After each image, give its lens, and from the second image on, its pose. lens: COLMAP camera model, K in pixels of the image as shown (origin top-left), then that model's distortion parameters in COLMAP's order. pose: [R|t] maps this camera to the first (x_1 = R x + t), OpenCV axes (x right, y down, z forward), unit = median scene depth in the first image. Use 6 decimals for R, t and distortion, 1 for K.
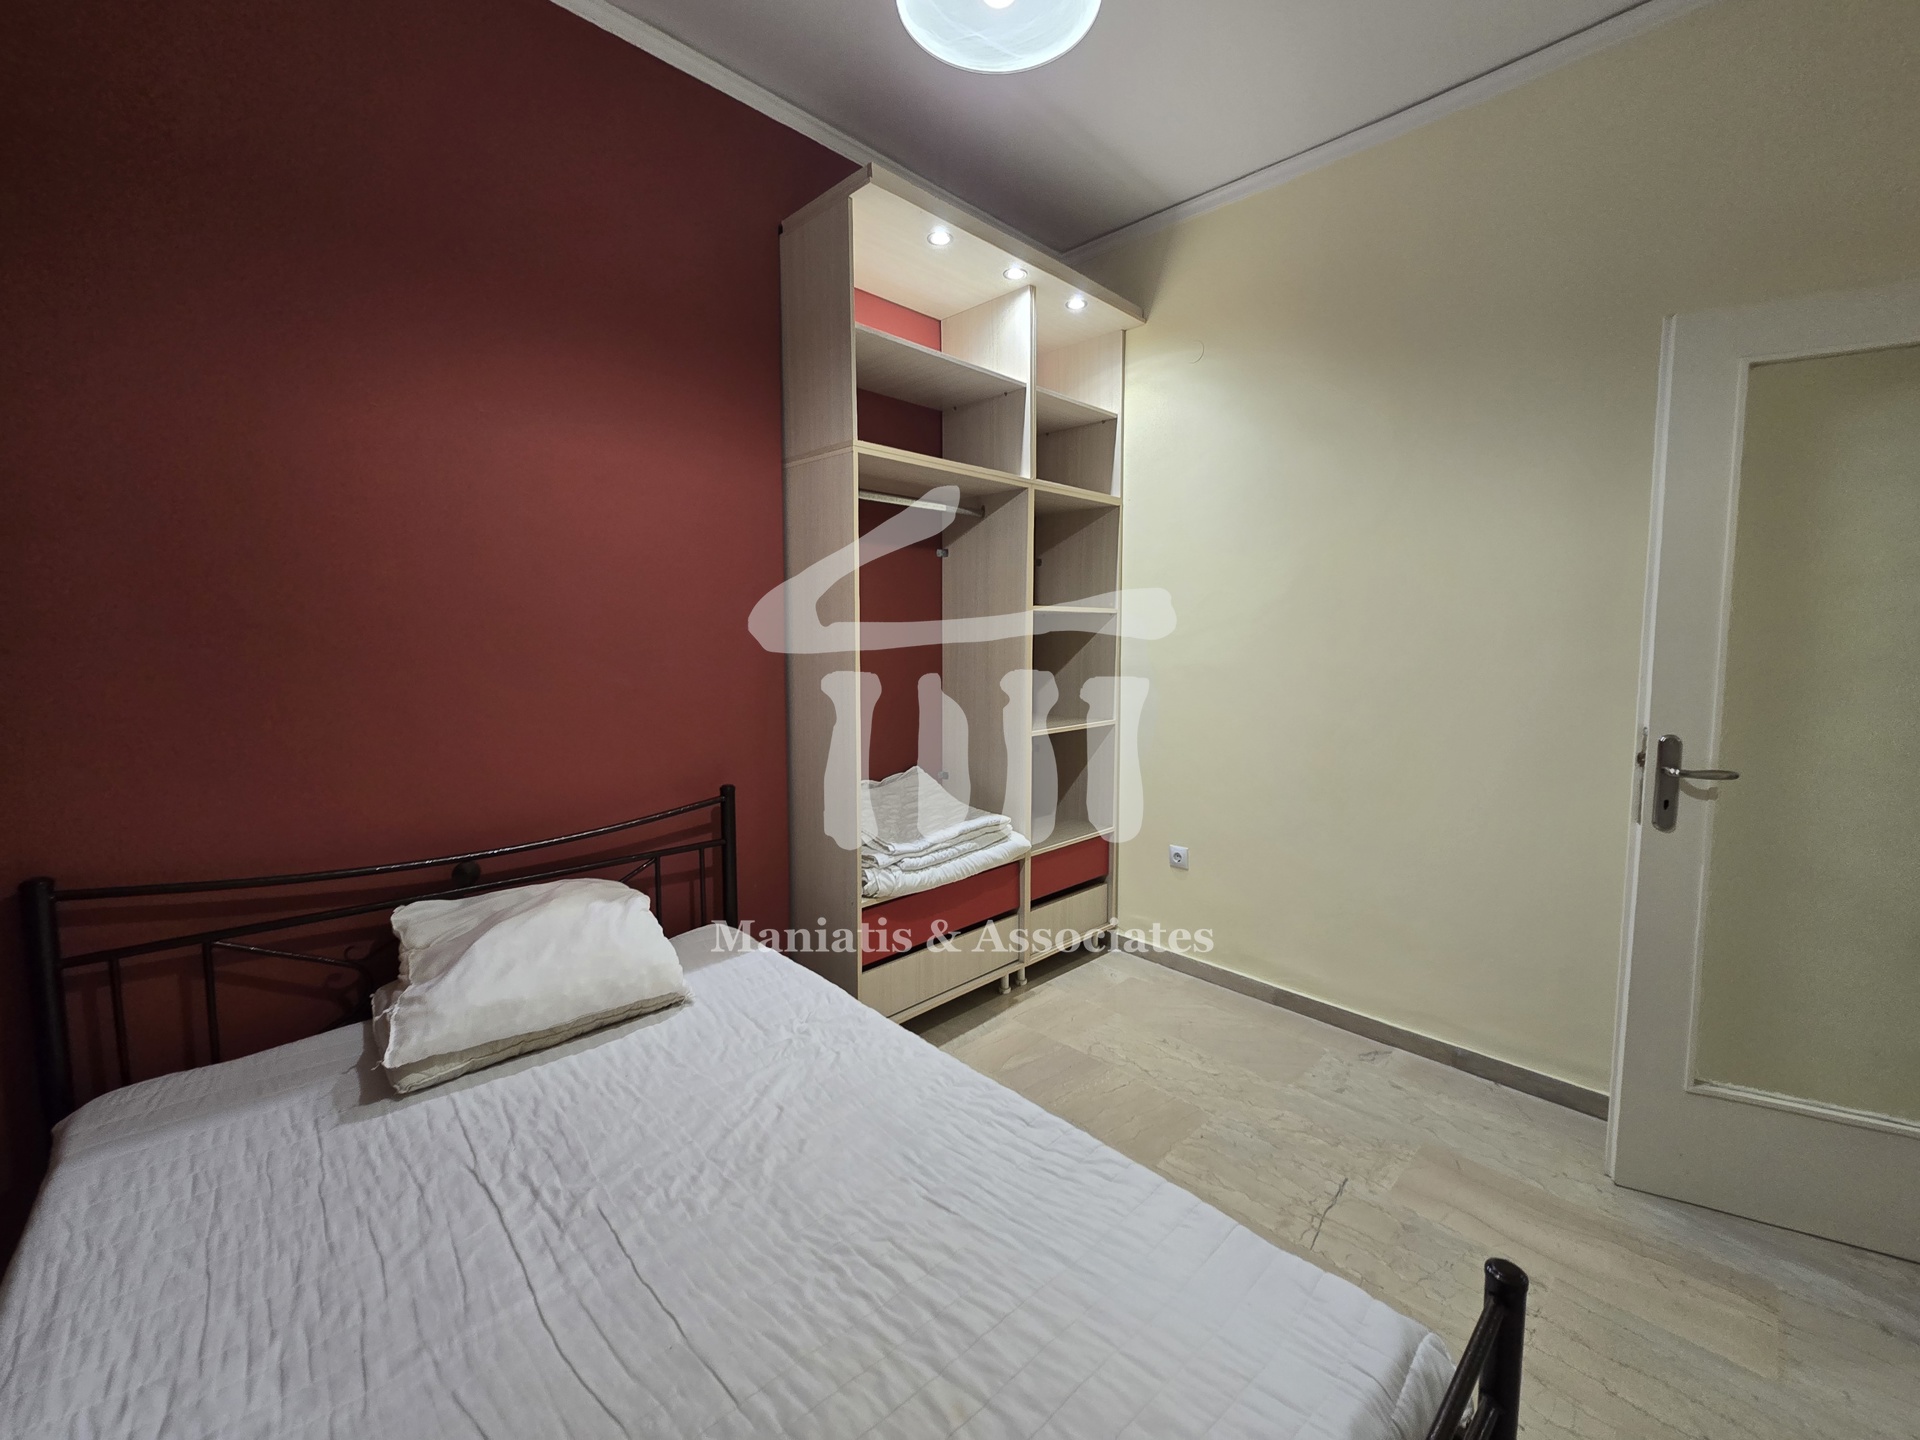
lens RADIAL K [[793.5, 0, 973.2], [0, 793.5, 704.8], [0, 0, 1]] dist [-0.008755, 0.000529]
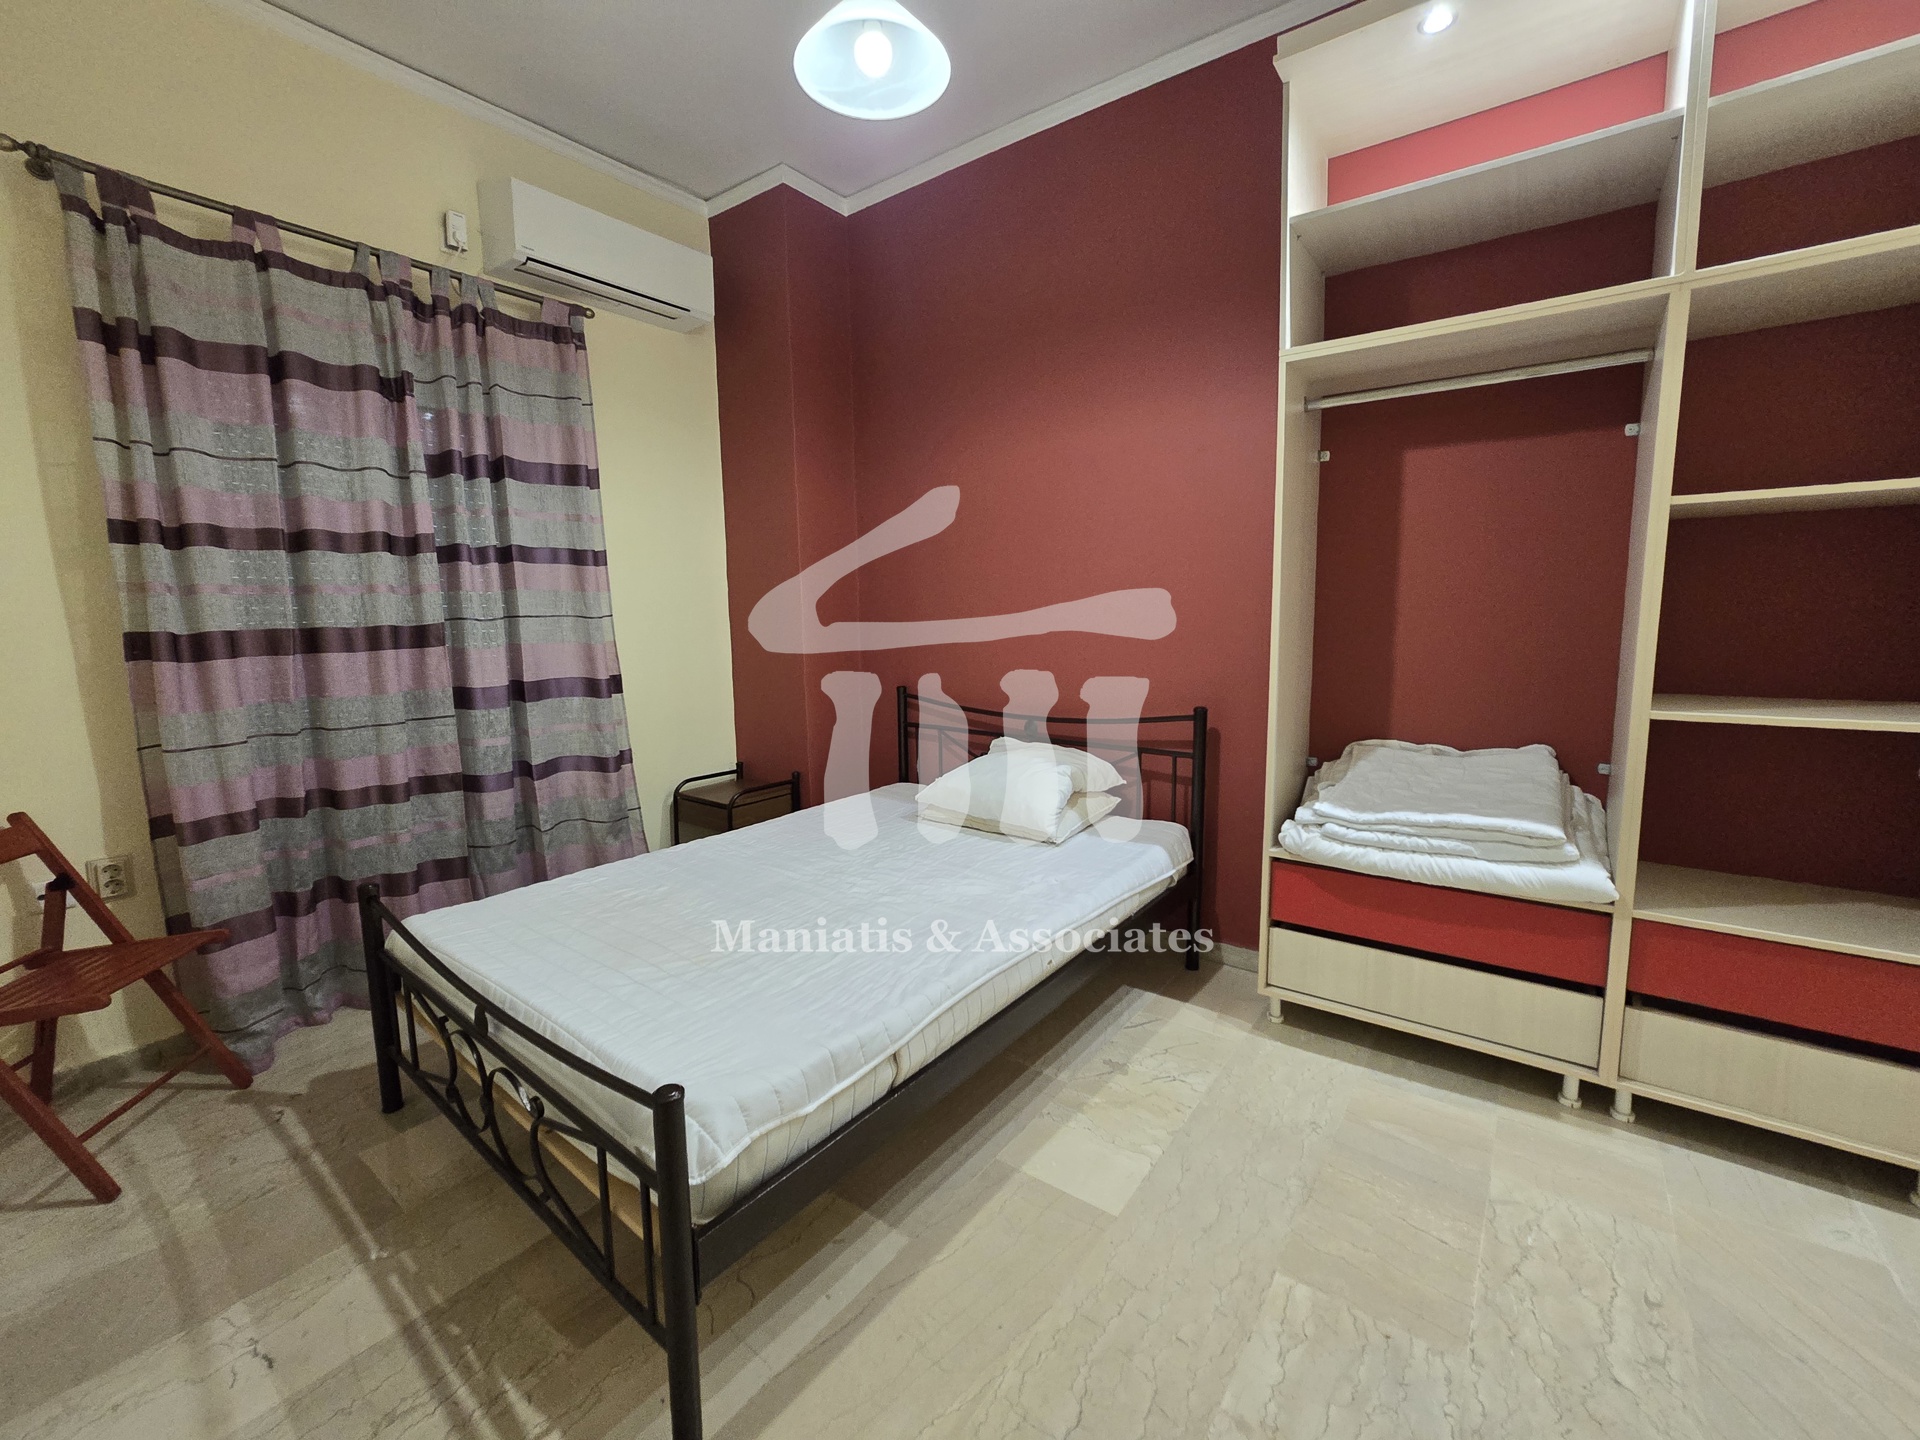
lens RADIAL K [[793.5, 0, 966.6], [0, 793.5, 718.1], [0, 0, 1]] dist [-0.008755, 0.000529]
pose [[0.131909, 0.135235, -0.981994, 0.791758], [-0.064735, 0.989711, 0.127602, -0.005494], [0.989146, 0.046738, 0.139306, 0.549388]]
